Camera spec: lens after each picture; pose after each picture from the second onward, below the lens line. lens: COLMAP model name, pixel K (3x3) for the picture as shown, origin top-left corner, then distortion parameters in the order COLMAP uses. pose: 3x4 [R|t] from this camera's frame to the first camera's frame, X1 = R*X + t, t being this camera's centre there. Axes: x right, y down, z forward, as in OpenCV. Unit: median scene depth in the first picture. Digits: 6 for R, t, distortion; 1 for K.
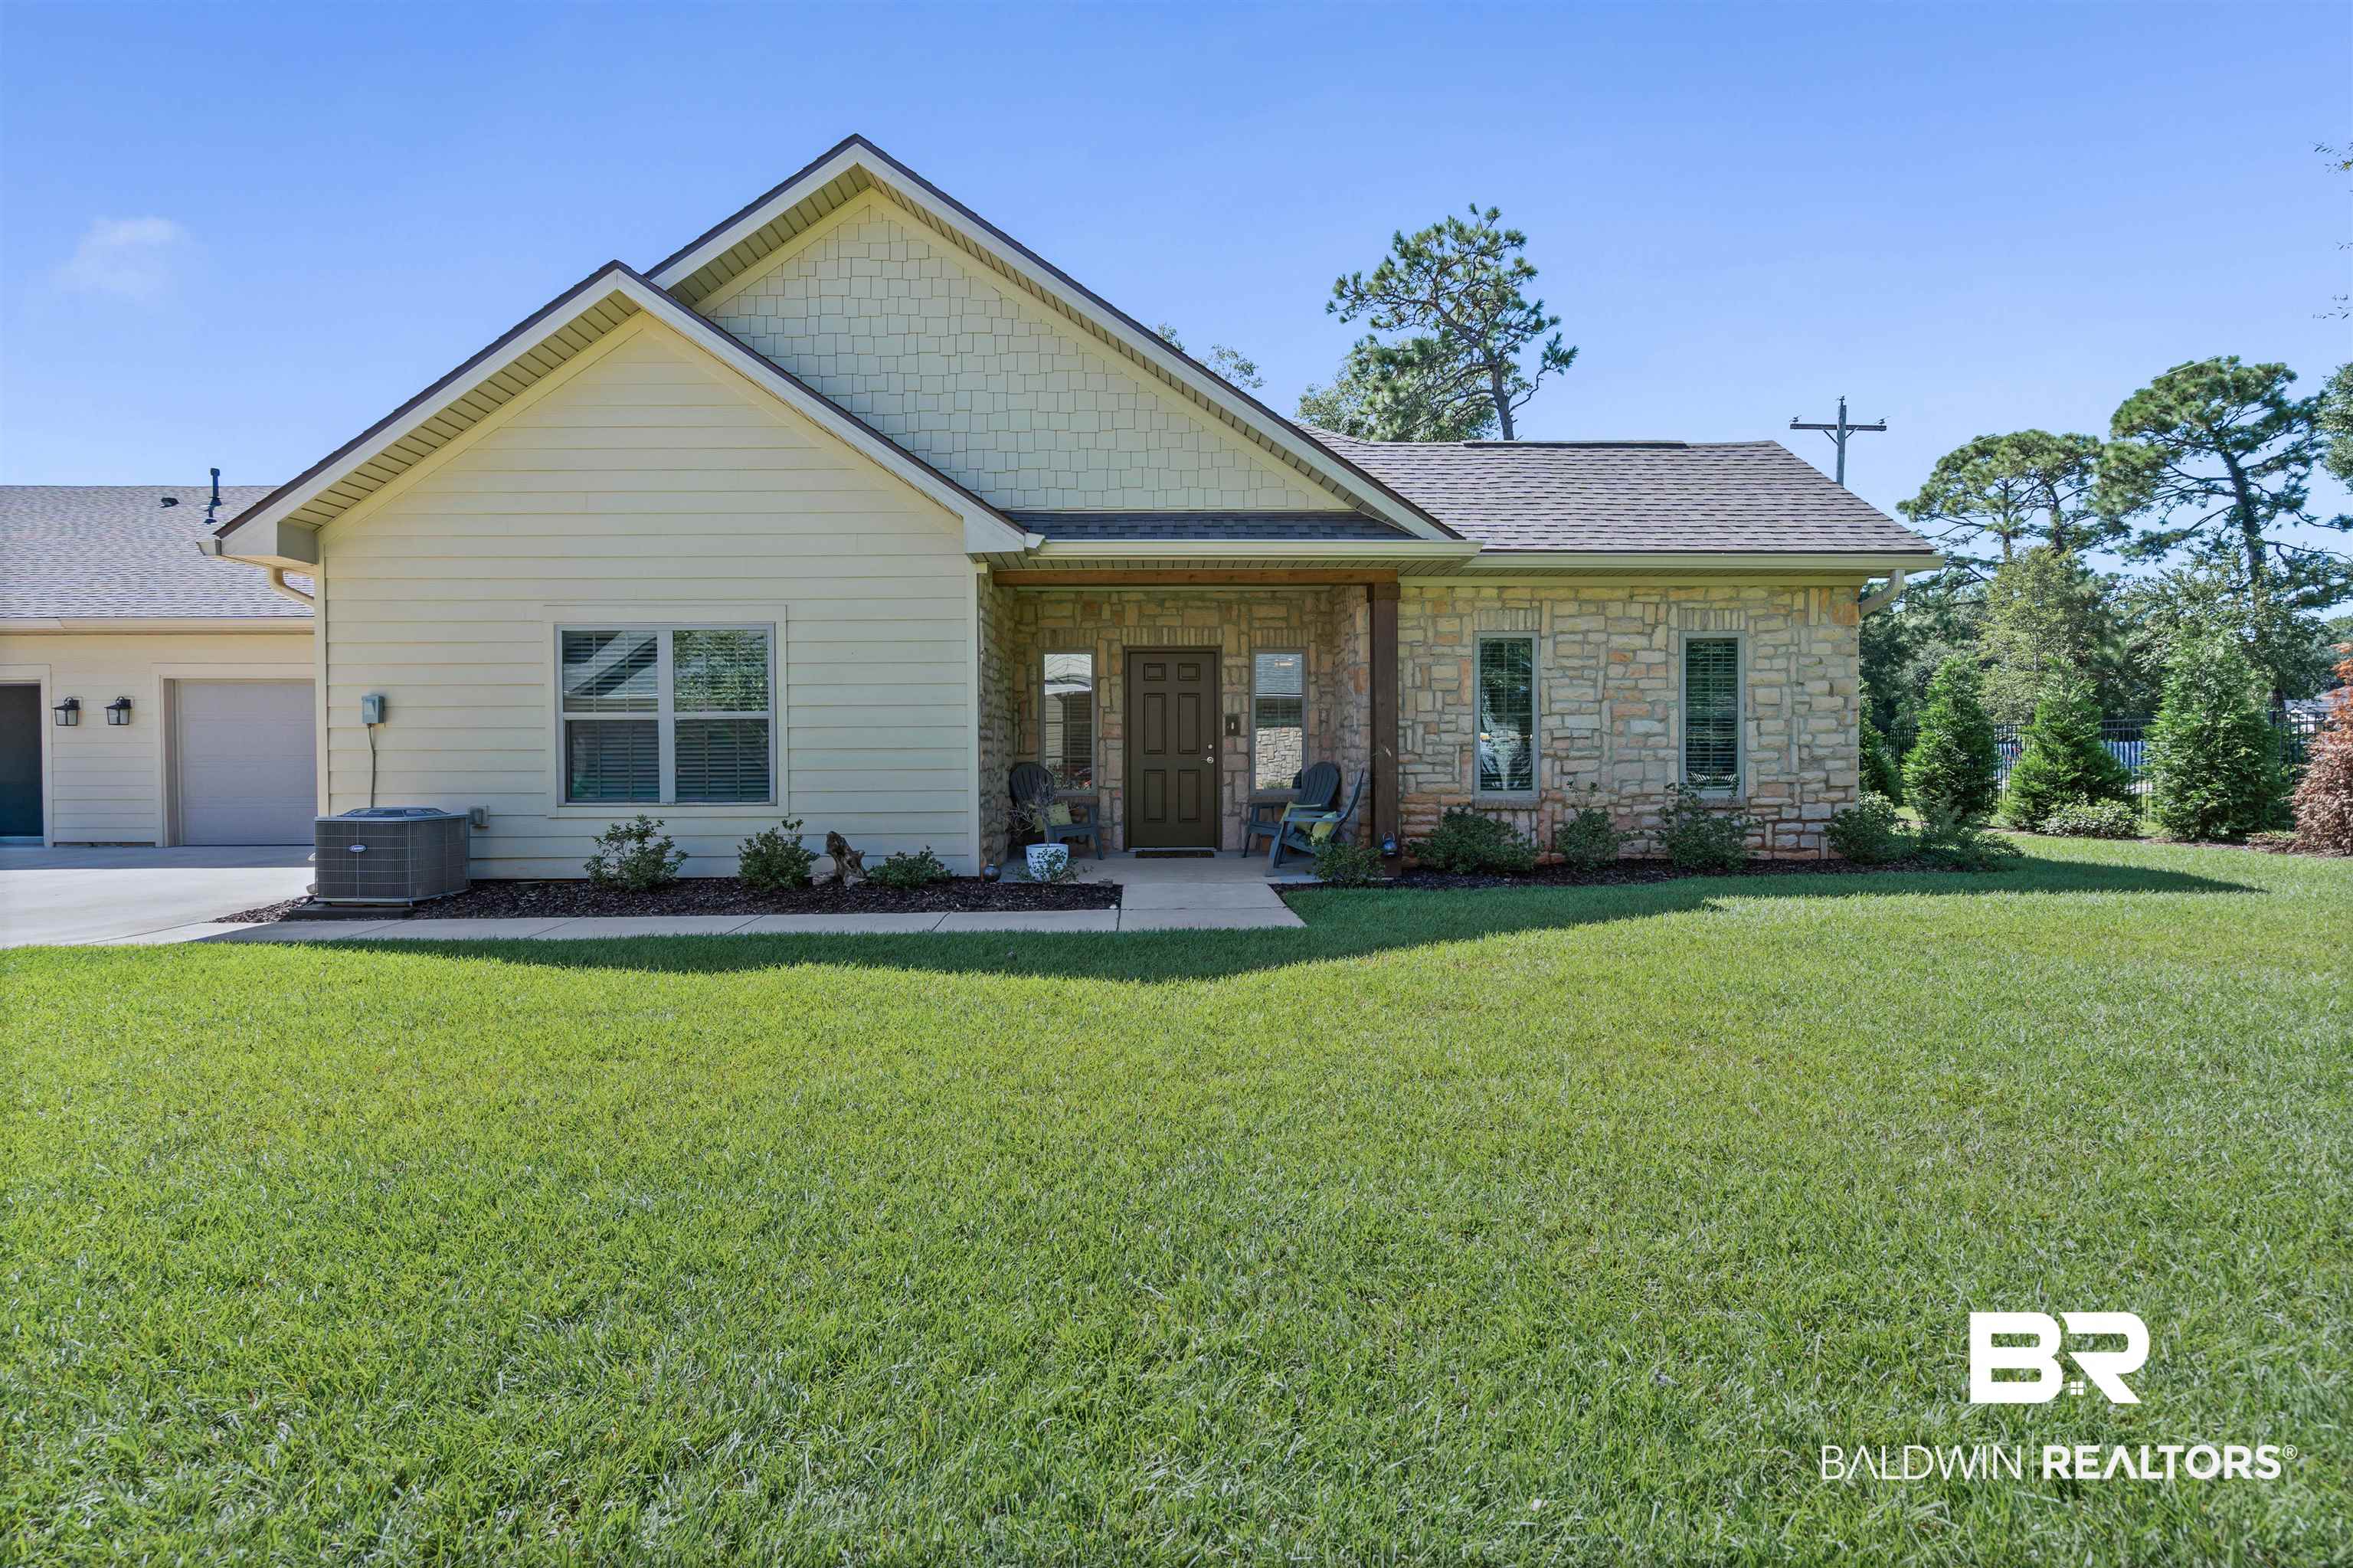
lens RADIAL K [[1074.2, 0, 1177.0], [0, 1074.2, 781.4], [0, 0, 1]] dist [-0.002853, -0.000155]
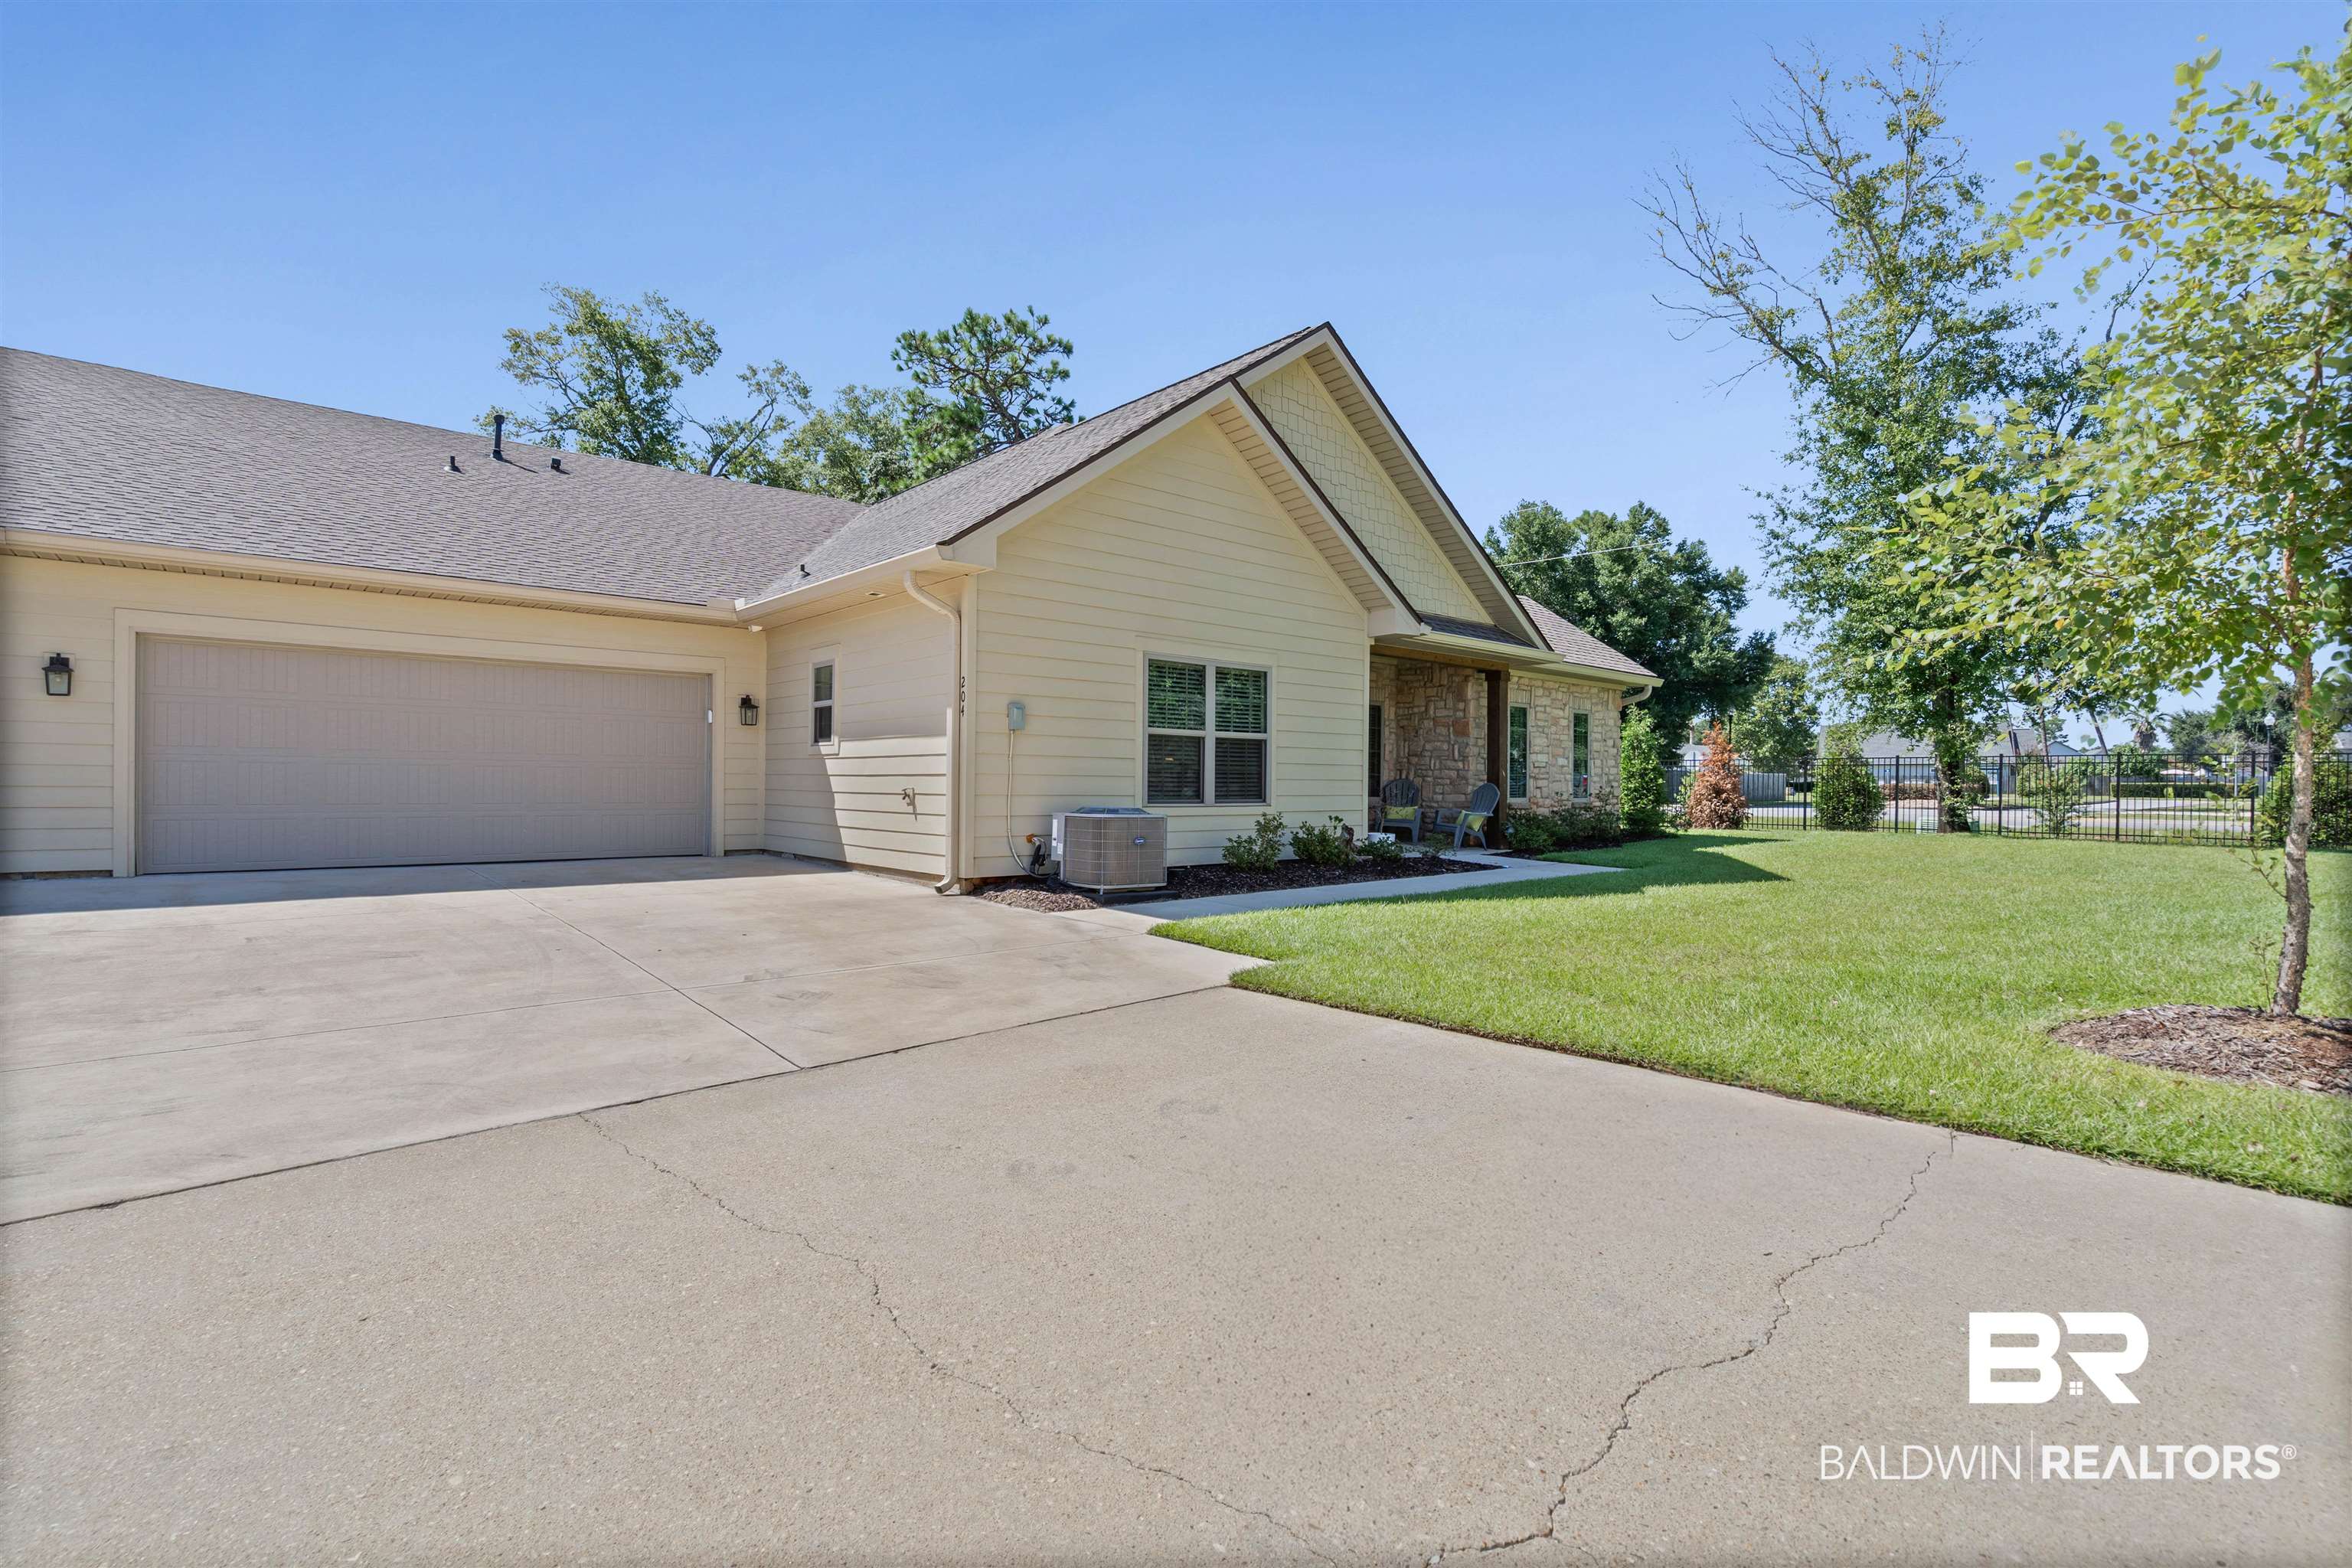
lens RADIAL K [[1073.8, 0, 1141.9], [0, 1073.8, 780.9], [0, 0, 1]] dist [-0.002853, -0.000155]
pose [[0.769894, 0.014152, 0.638014, -1.329641], [-0.001420, 0.999790, -0.020463, 0.019572], [-0.638170, 0.014848, 0.769753, 0.088931]]
